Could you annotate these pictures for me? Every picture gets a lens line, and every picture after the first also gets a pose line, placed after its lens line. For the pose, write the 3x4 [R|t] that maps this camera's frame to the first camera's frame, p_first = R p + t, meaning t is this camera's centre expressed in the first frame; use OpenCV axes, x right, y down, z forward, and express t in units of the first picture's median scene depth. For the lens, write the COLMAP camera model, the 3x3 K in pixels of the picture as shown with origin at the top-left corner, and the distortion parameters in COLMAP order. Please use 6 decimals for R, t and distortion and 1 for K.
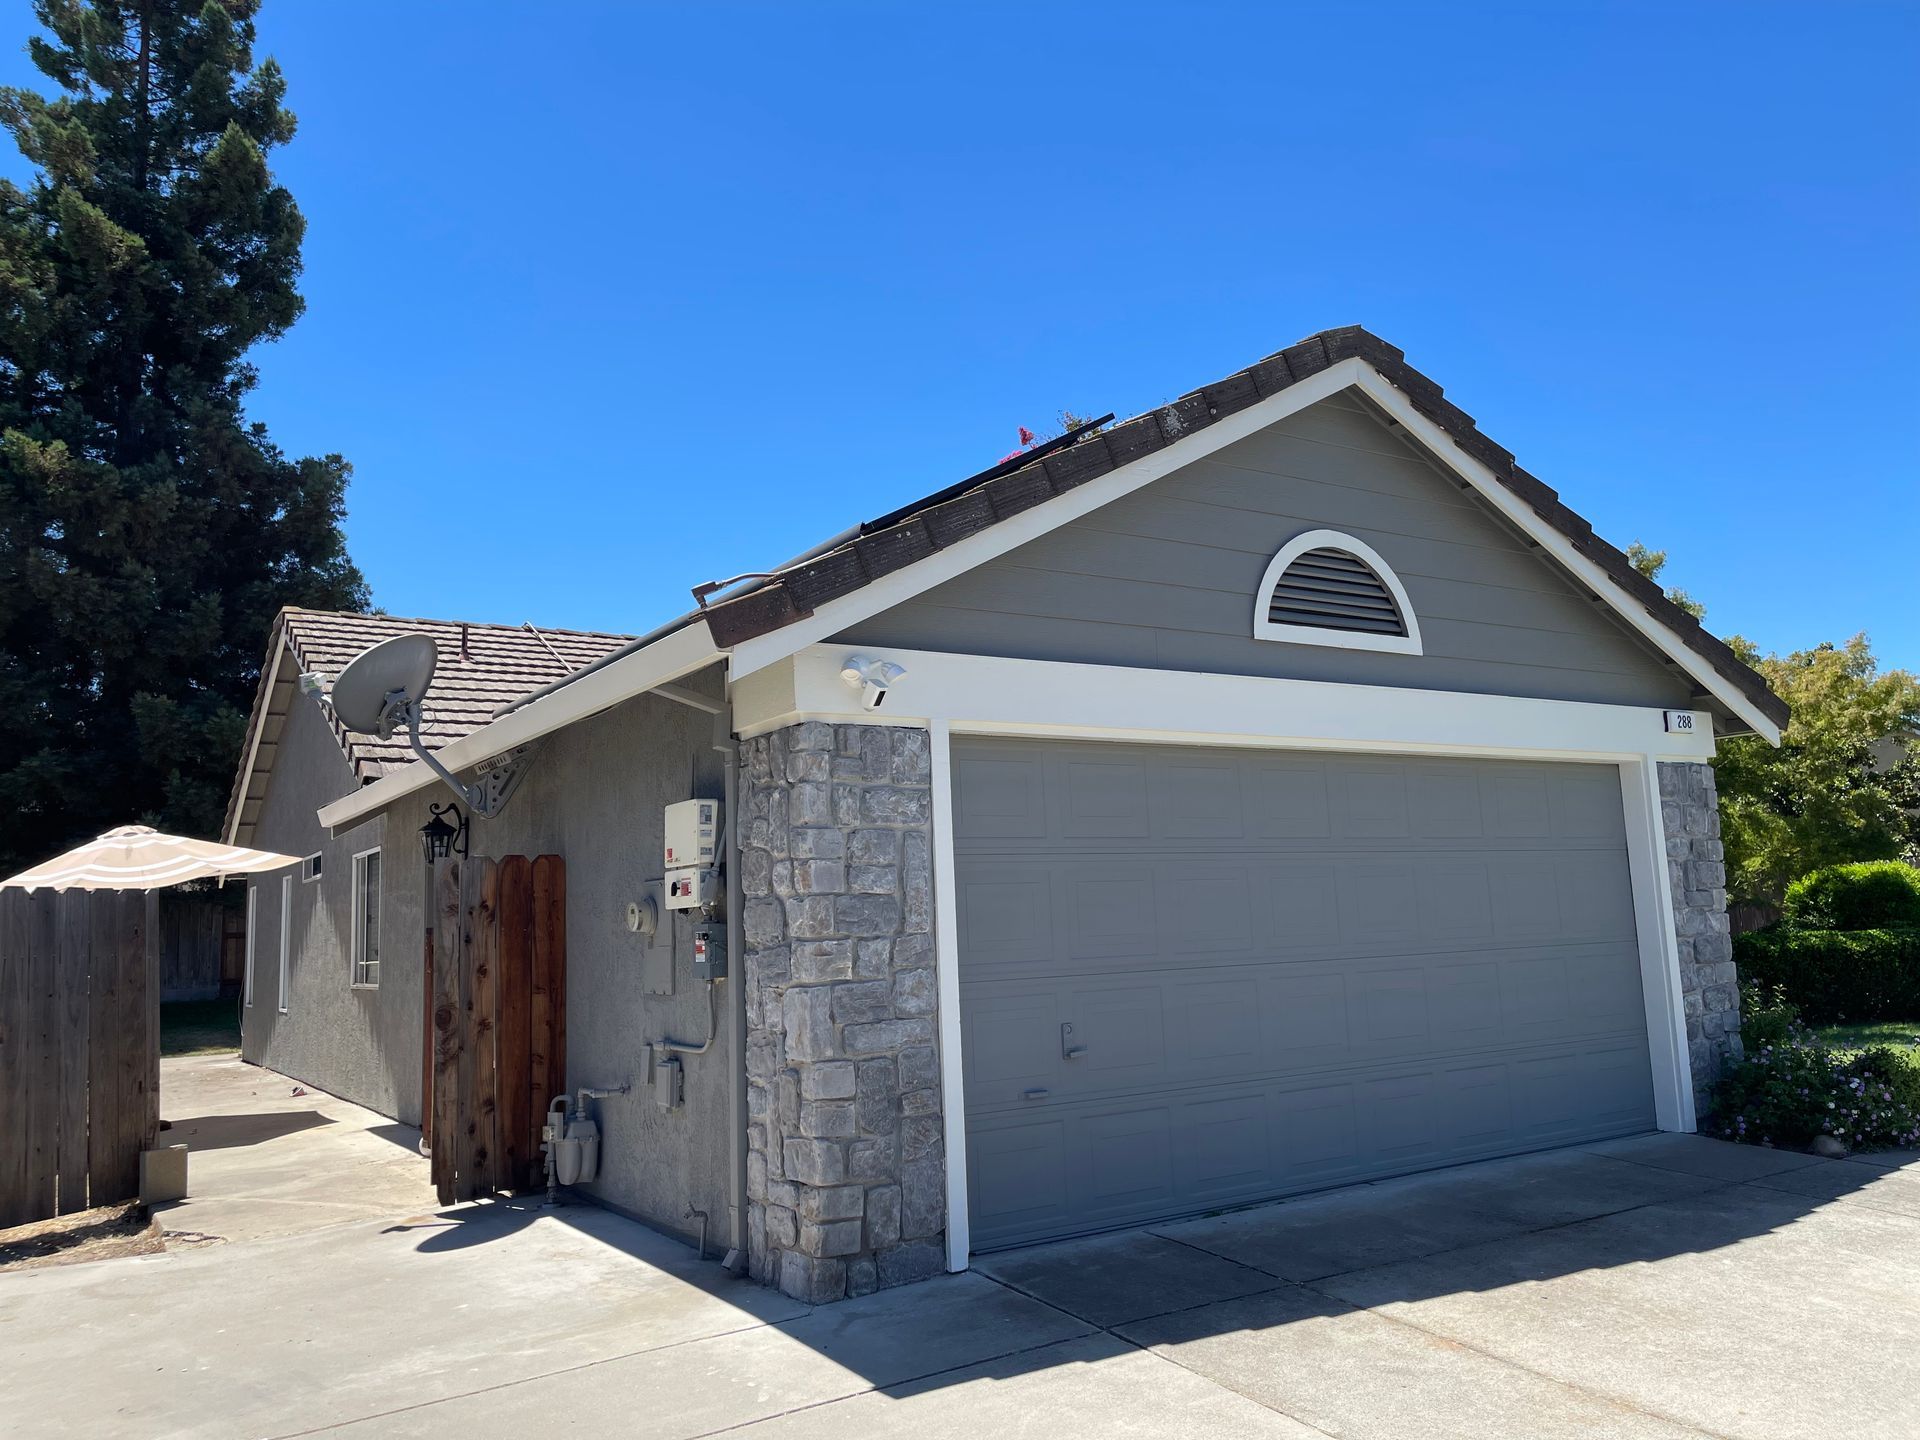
lens RADIAL K [[1482.9, 0, 960.0], [0, 1482.9, 720.0], [0, 0, 1]] dist [0.067251, -0.105558]
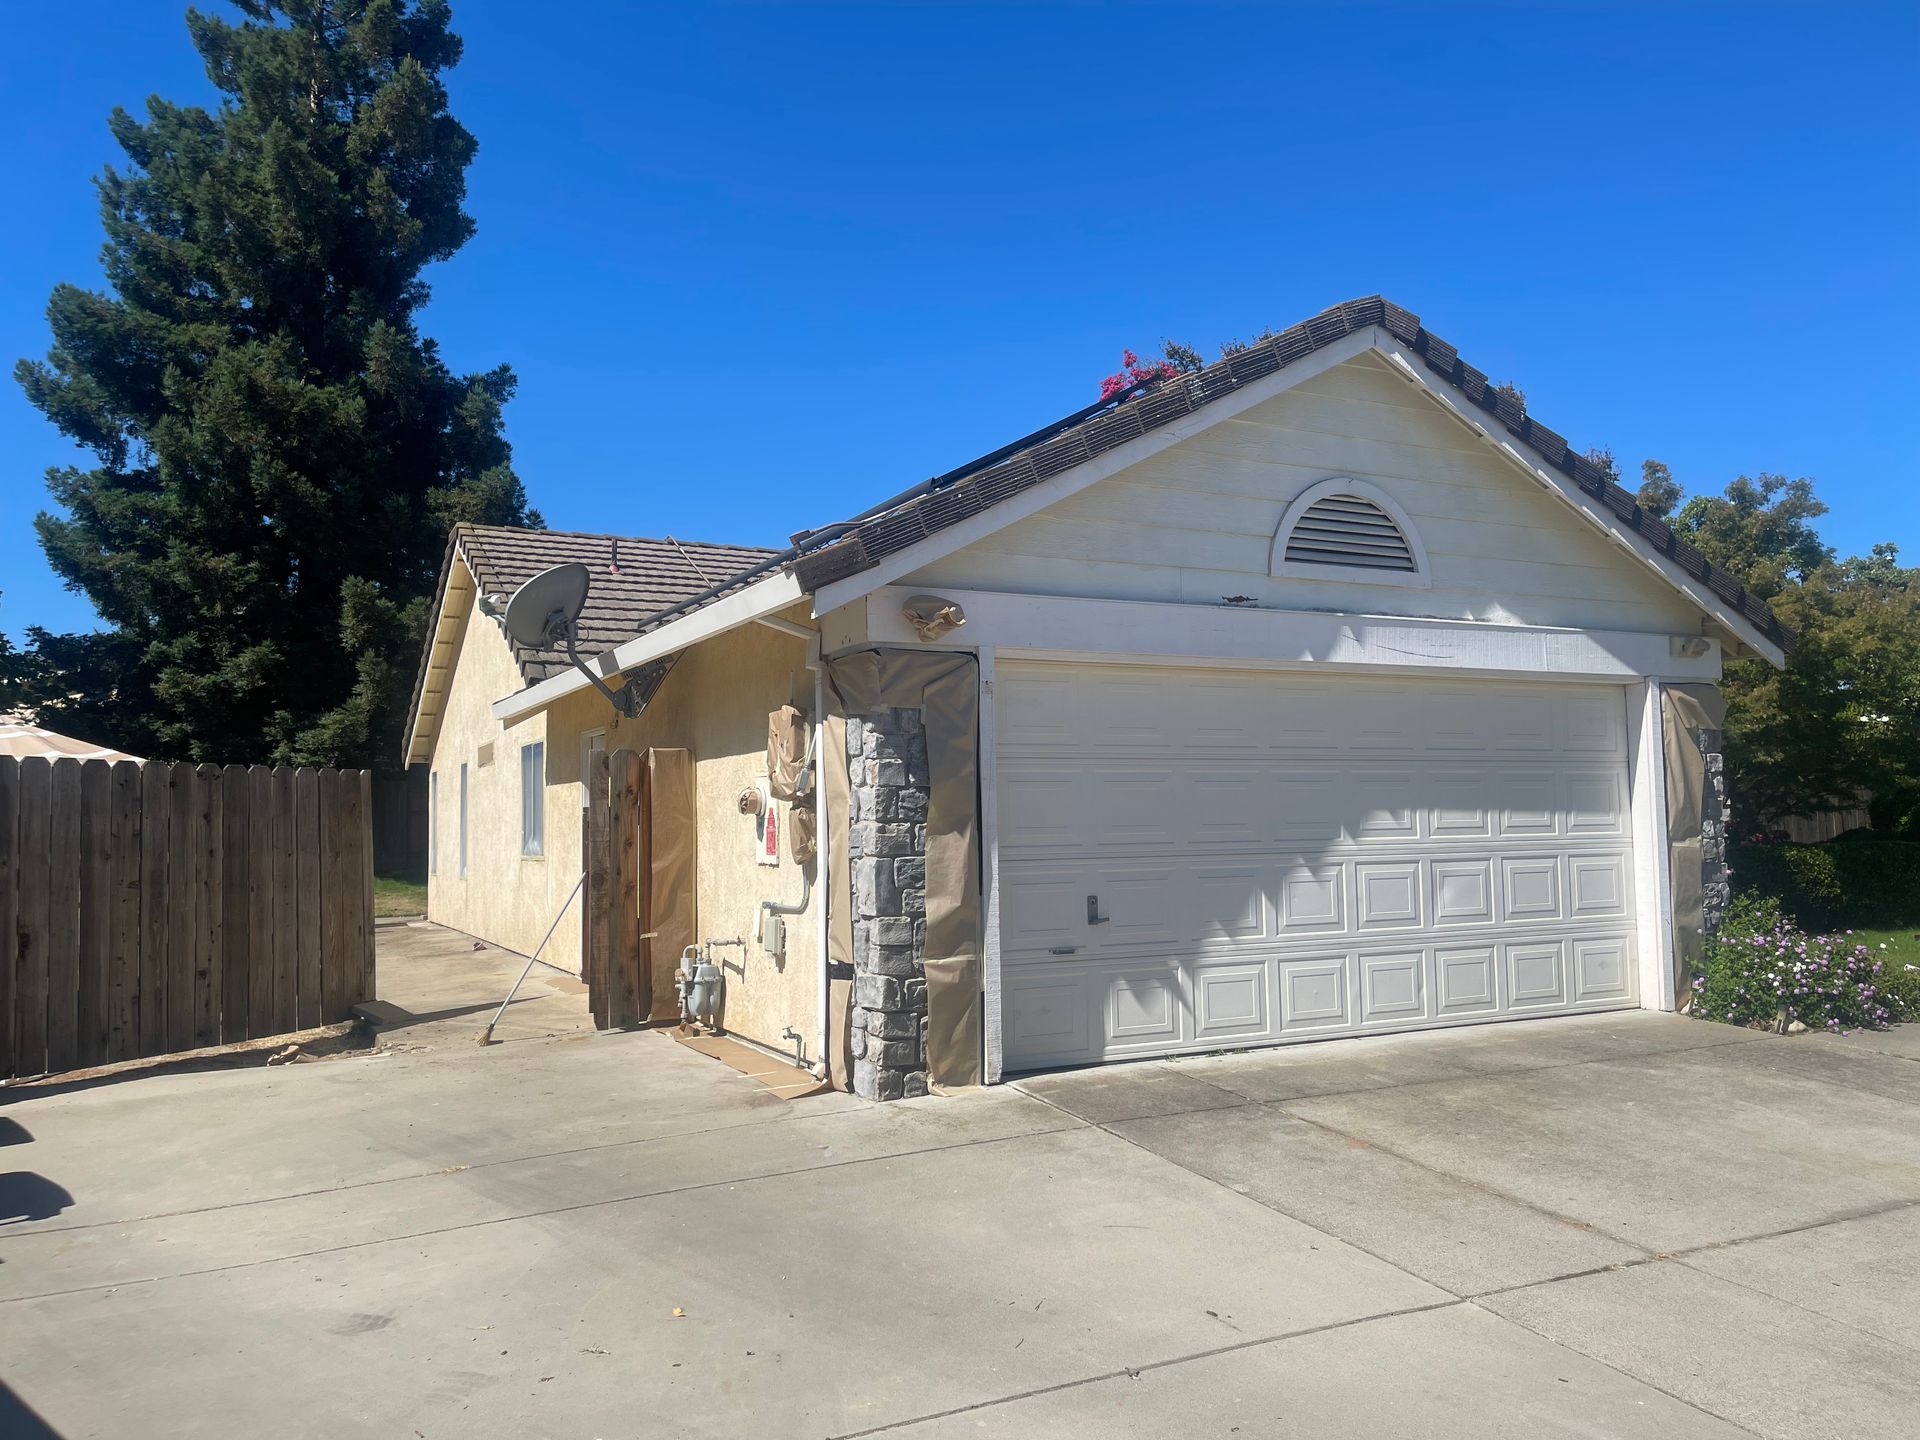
lens RADIAL K [[1513.3, 0, 960.0], [0, 1513.3, 720.0], [0, 0, 1]] dist [0.037466, -0.126640]
pose [[0.995002, 0.016322, -0.098515, 0.065106], [-0.009493, 0.997544, 0.069397, -0.019325], [0.099406, -0.068115, 0.992713, -0.180332]]
